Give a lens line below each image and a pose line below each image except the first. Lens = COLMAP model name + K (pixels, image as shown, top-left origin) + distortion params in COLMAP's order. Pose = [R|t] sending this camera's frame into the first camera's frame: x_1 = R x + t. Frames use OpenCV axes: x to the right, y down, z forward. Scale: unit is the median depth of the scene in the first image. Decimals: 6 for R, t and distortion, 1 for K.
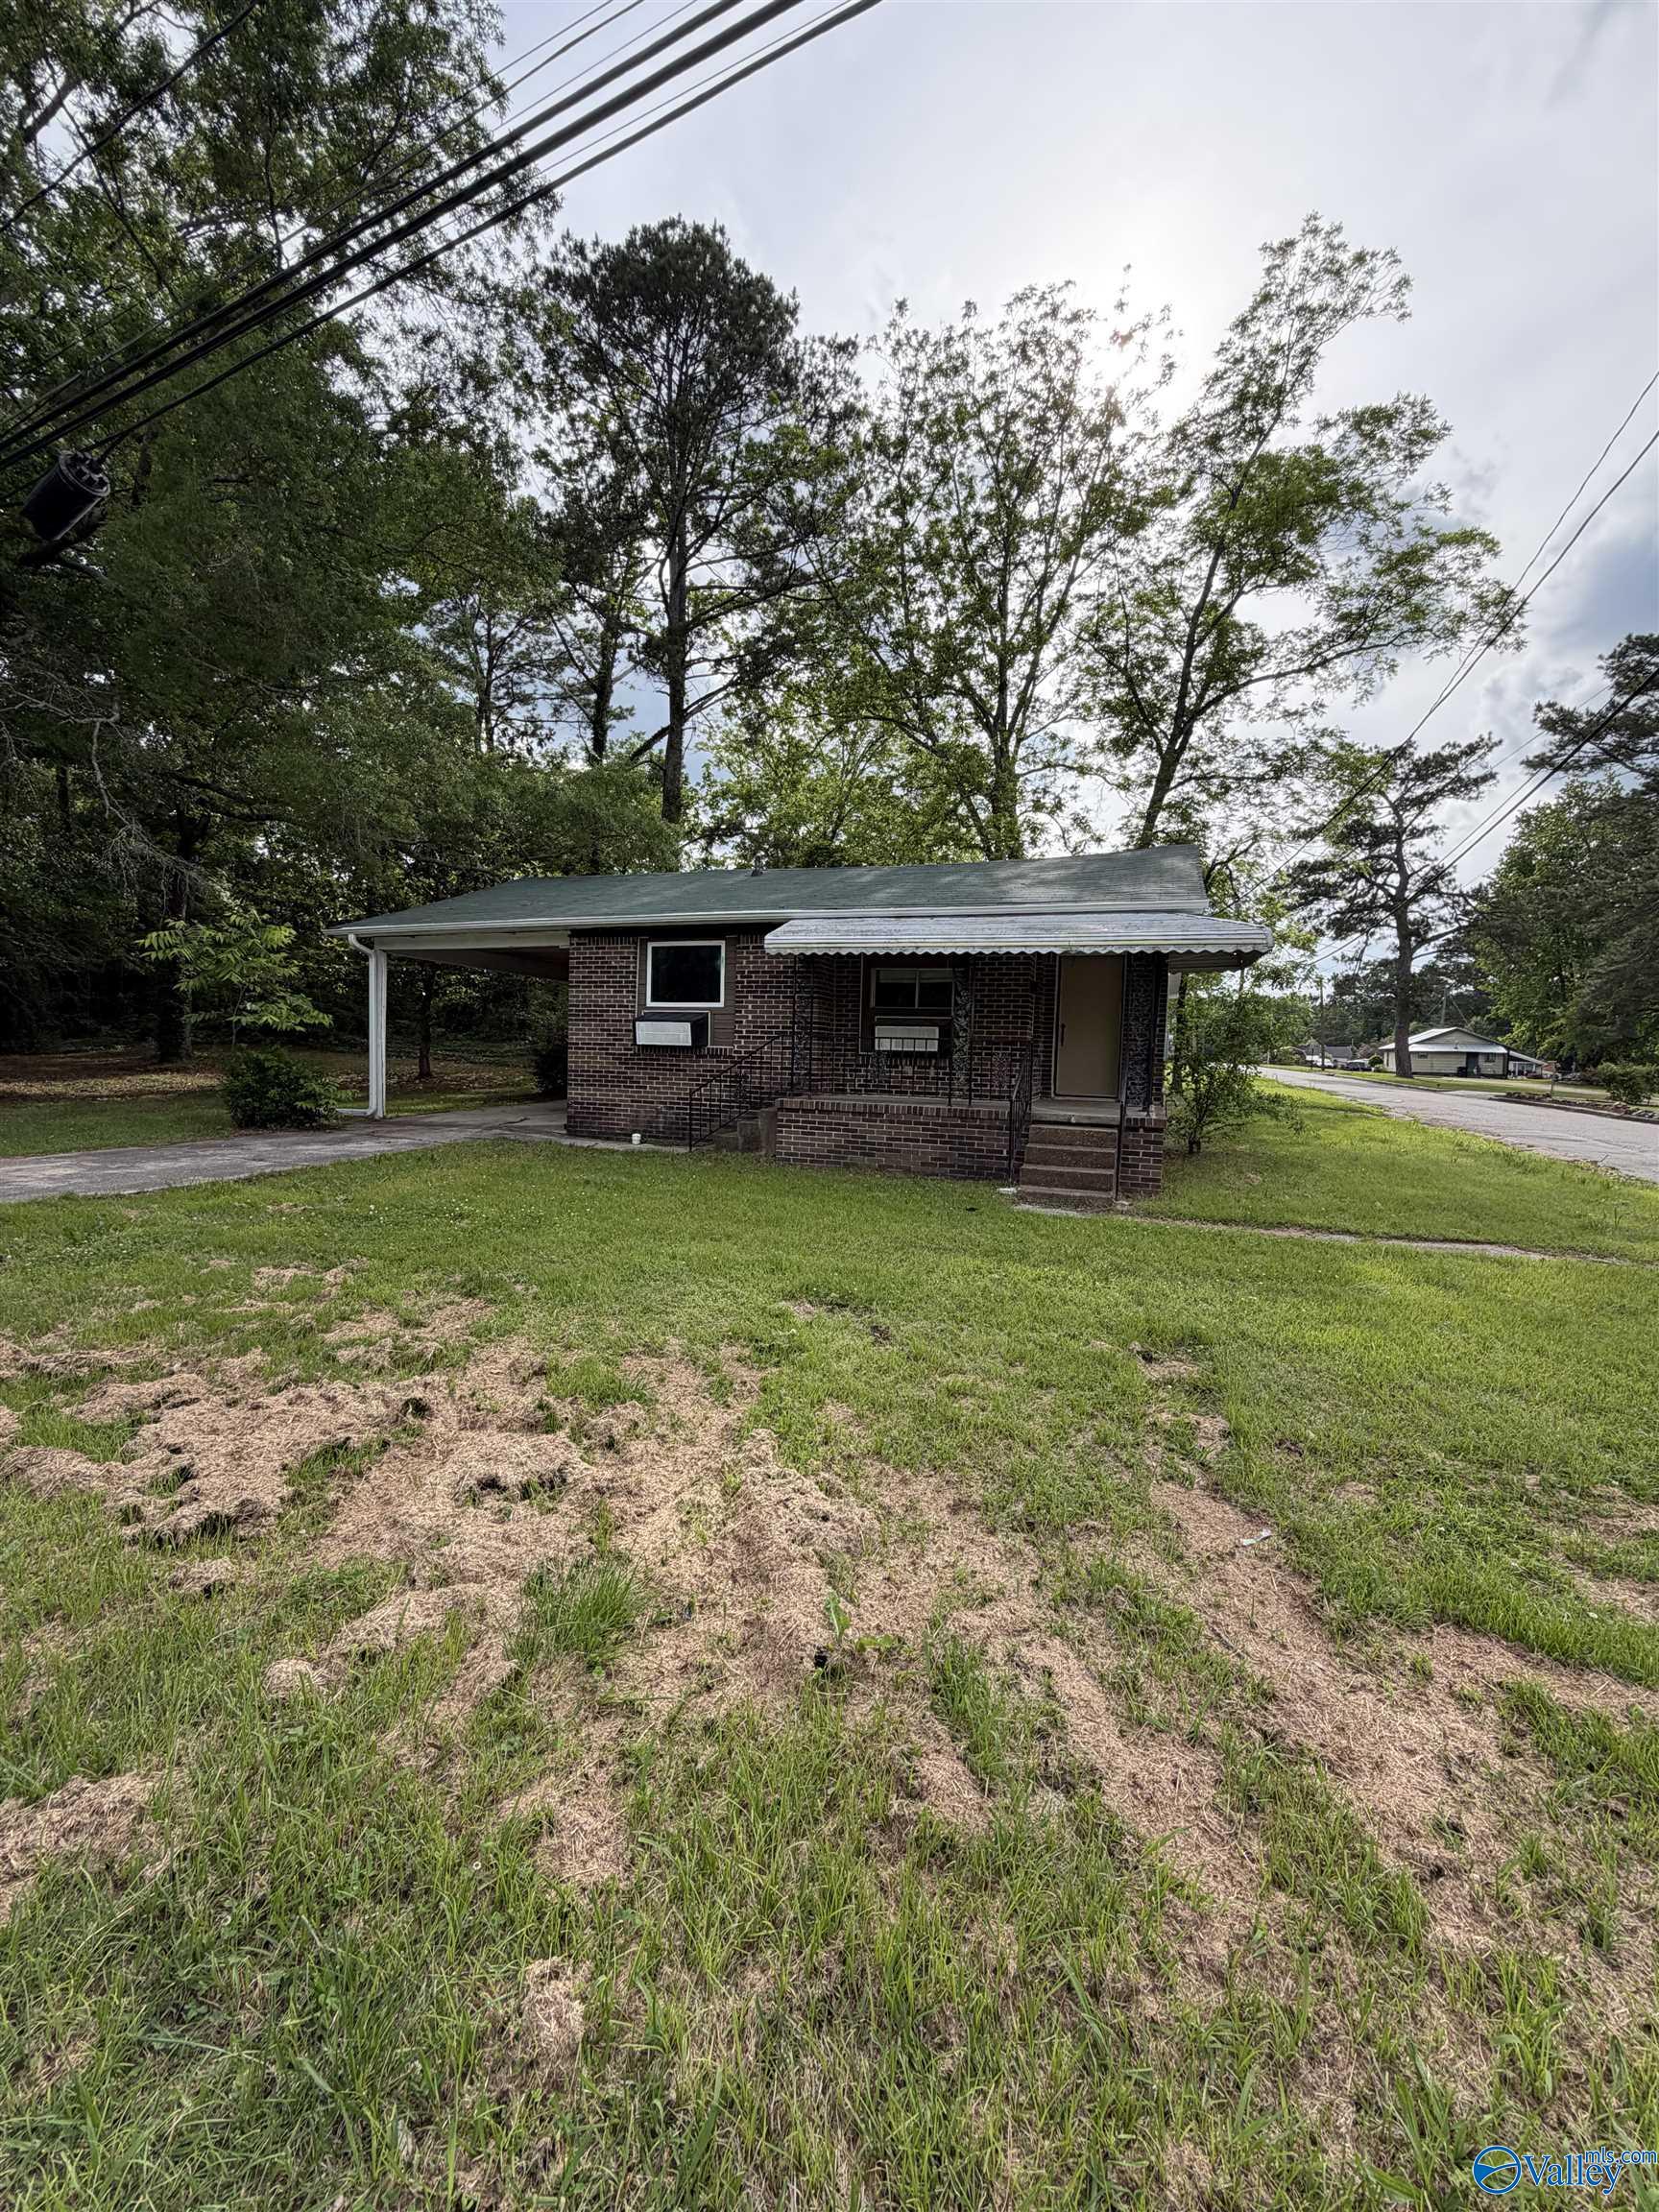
lens RADIAL K [[888.4, 0, 831.4], [0, 888.4, 1099.8], [0, 0, 1]] dist [-0.000634, 0.000406]
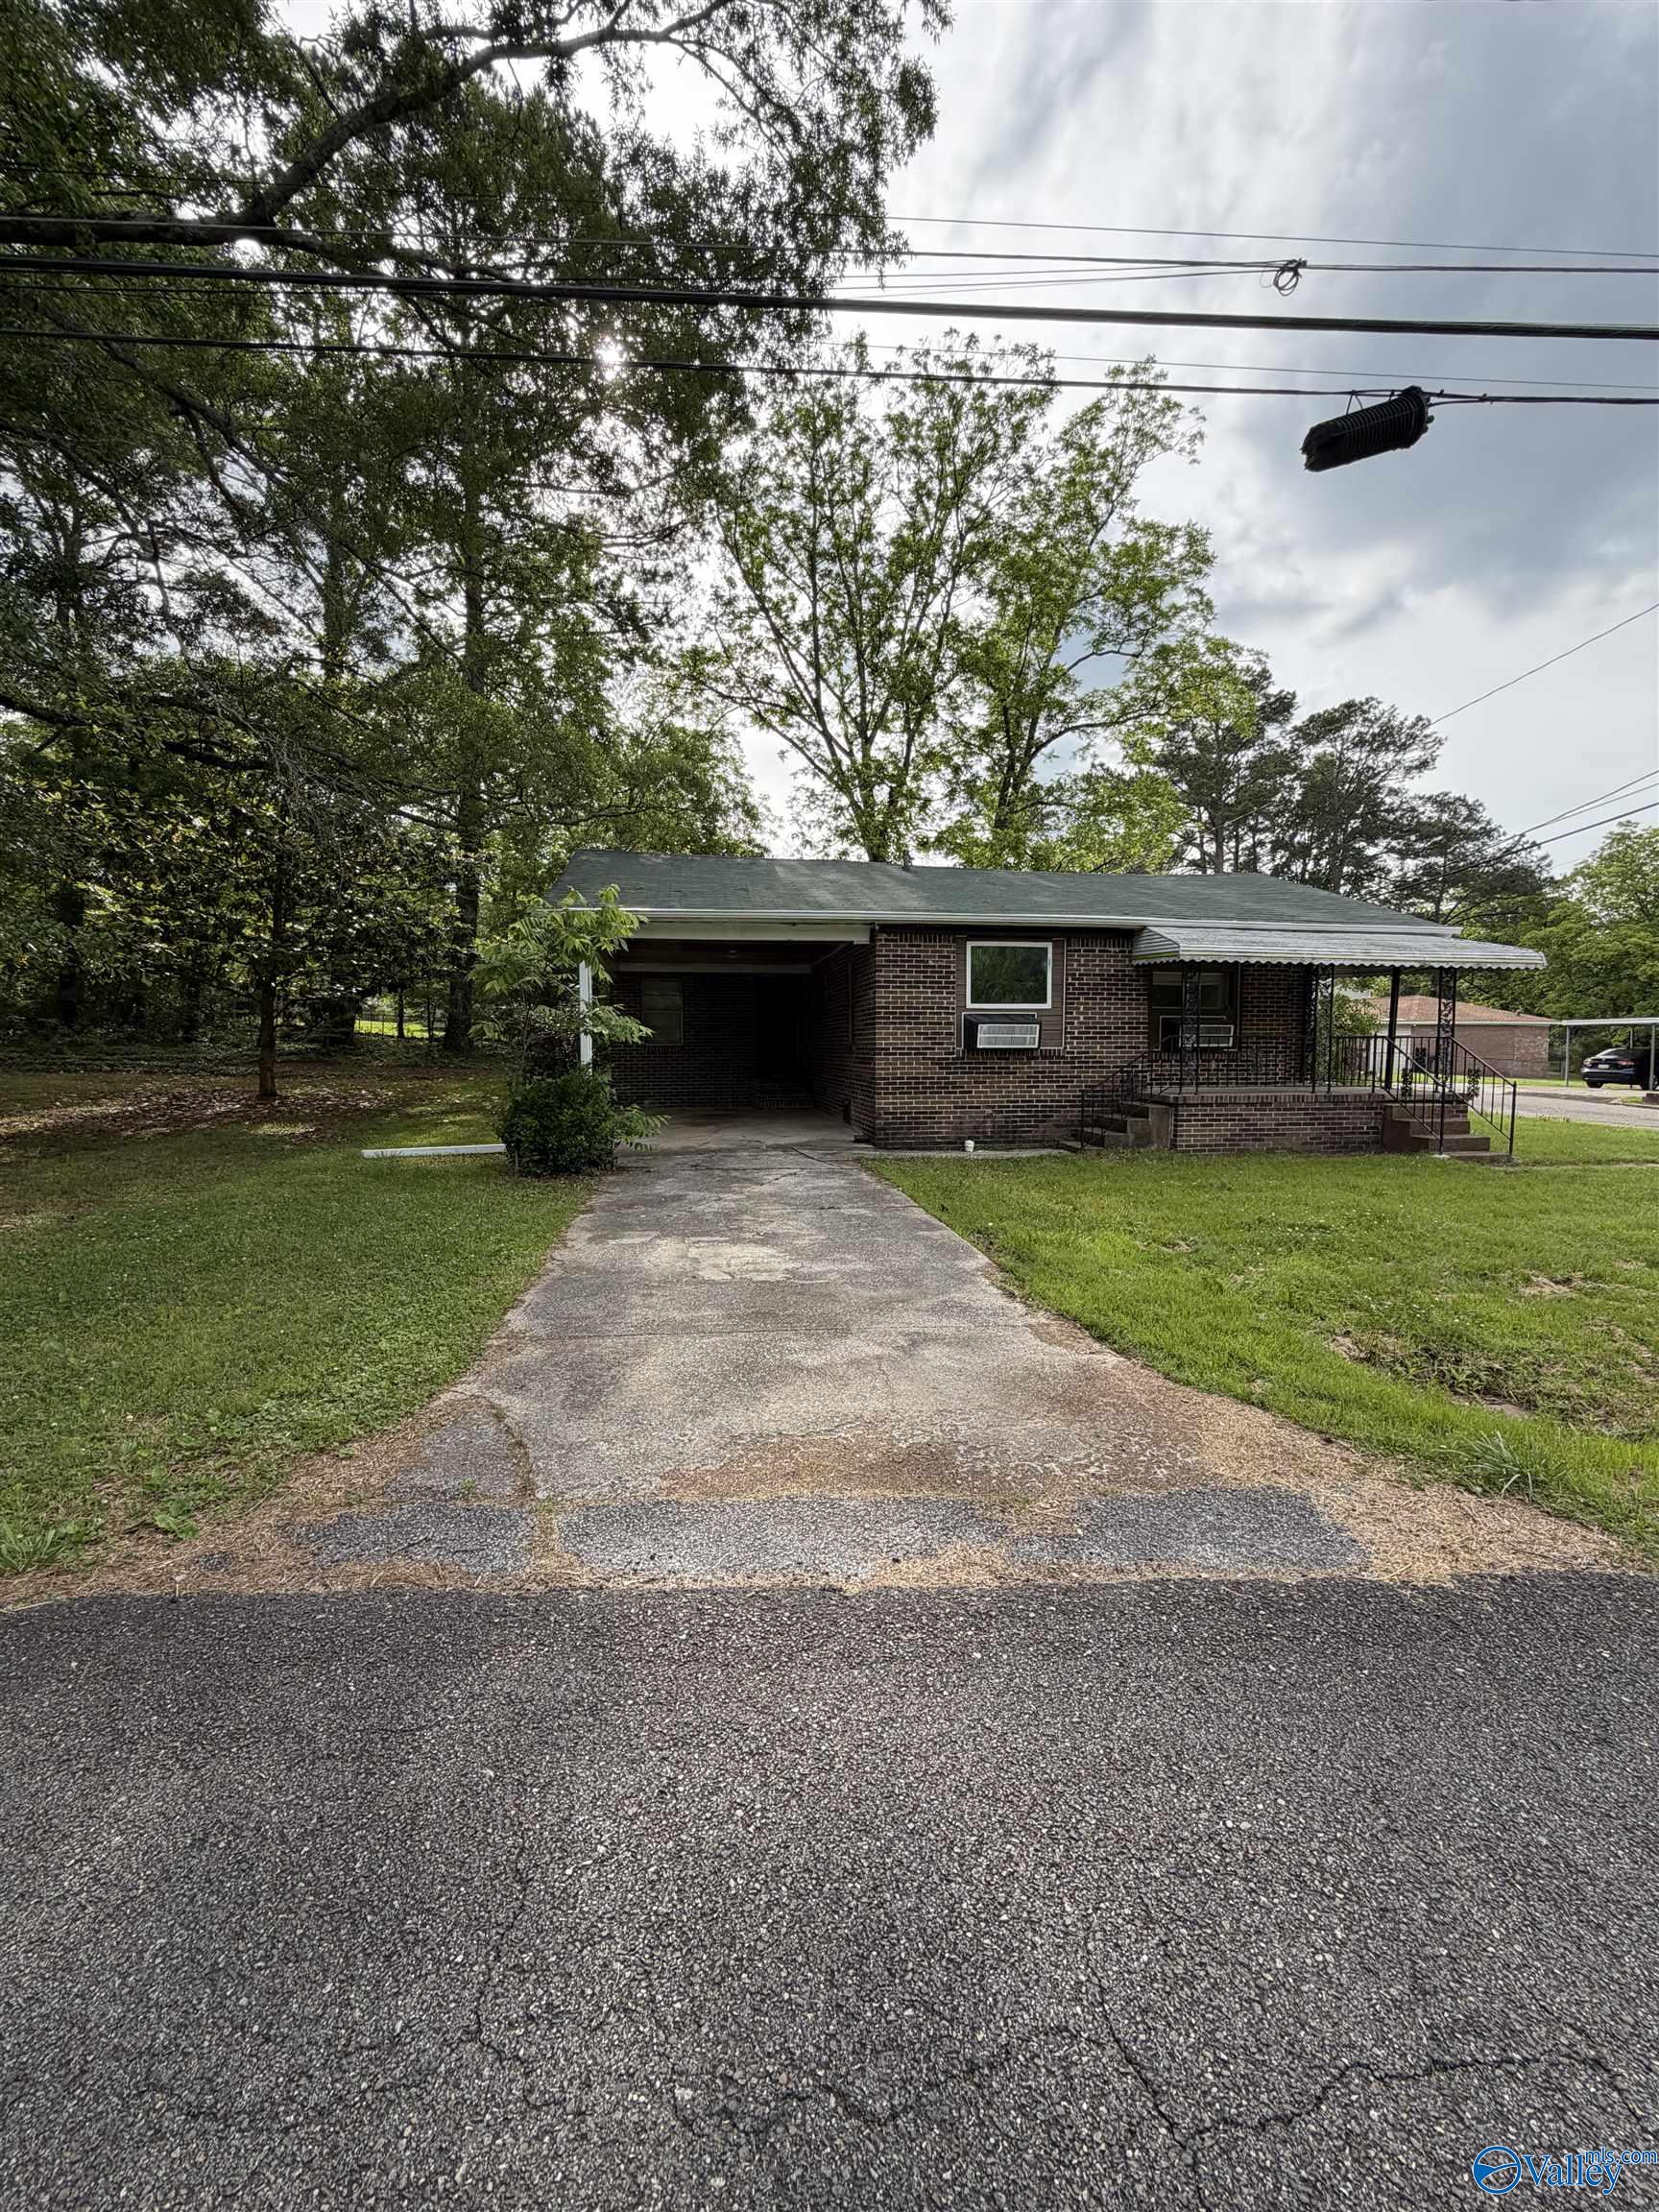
lens RADIAL K [[883.4, 0, 830.4], [0, 883.4, 1099.0], [0, 0, 1]] dist [0.000814, 0.000412]
pose [[0.868637, -0.059224, 0.491896, -0.720243], [0.050960, 0.998244, 0.030199, -0.038306], [-0.492821, -0.001165, 0.870130, 0.211075]]
